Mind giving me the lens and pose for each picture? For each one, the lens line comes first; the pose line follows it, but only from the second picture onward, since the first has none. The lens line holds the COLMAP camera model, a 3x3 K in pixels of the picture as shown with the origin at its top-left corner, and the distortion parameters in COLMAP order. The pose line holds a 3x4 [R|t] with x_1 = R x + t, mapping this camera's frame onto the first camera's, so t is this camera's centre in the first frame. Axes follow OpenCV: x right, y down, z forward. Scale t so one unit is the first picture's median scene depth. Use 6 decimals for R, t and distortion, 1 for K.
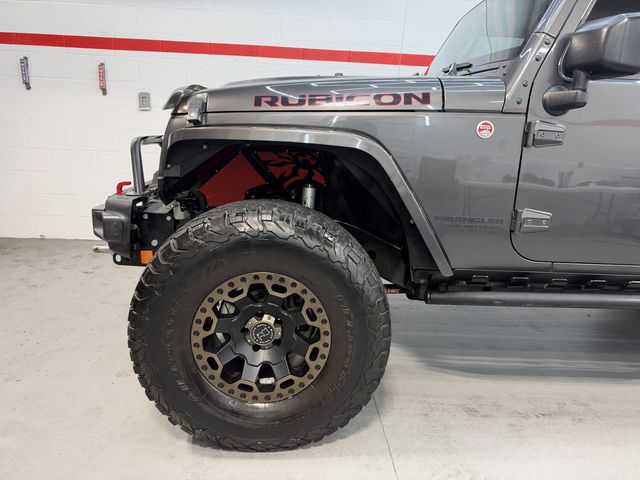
lens RADIAL K [[452.8, 0, 320.0], [0, 452.8, 240.0], [0, 0, 1]] dist [0.088629, -0.143780]
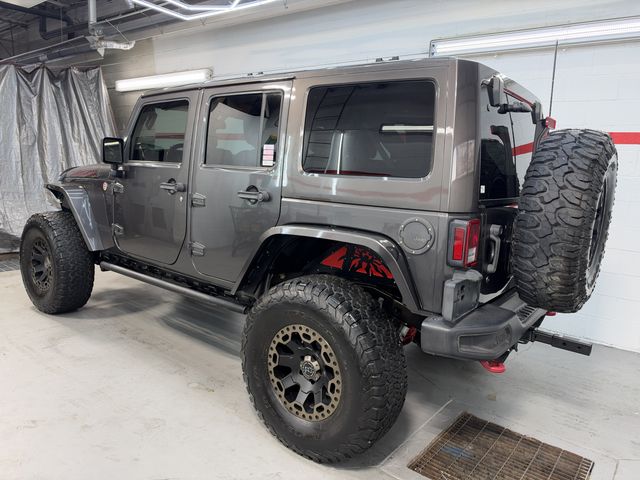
lens RADIAL K [[452.8, 0, 320.0], [0, 452.8, 240.0], [0, 0, 1]] dist [0.088629, -0.143780]
pose [[0.738004, -0.103099, -0.666873, 0.896329], [-0.005756, 0.987262, -0.159002, 0.031753], [0.674771, 0.121183, 0.728010, -0.062874]]
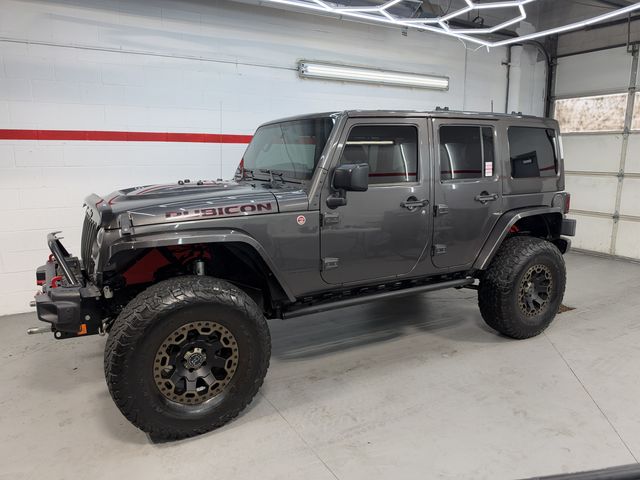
lens RADIAL K [[452.8, 0, 320.0], [0, 452.8, 240.0], [0, 0, 1]] dist [0.088629, -0.143780]
pose [[0.888666, -0.127061, 0.440599, -0.395563], [0.145151, 0.989382, -0.007443, -0.139648], [-0.434975, 0.070568, 0.897673, -0.682409]]
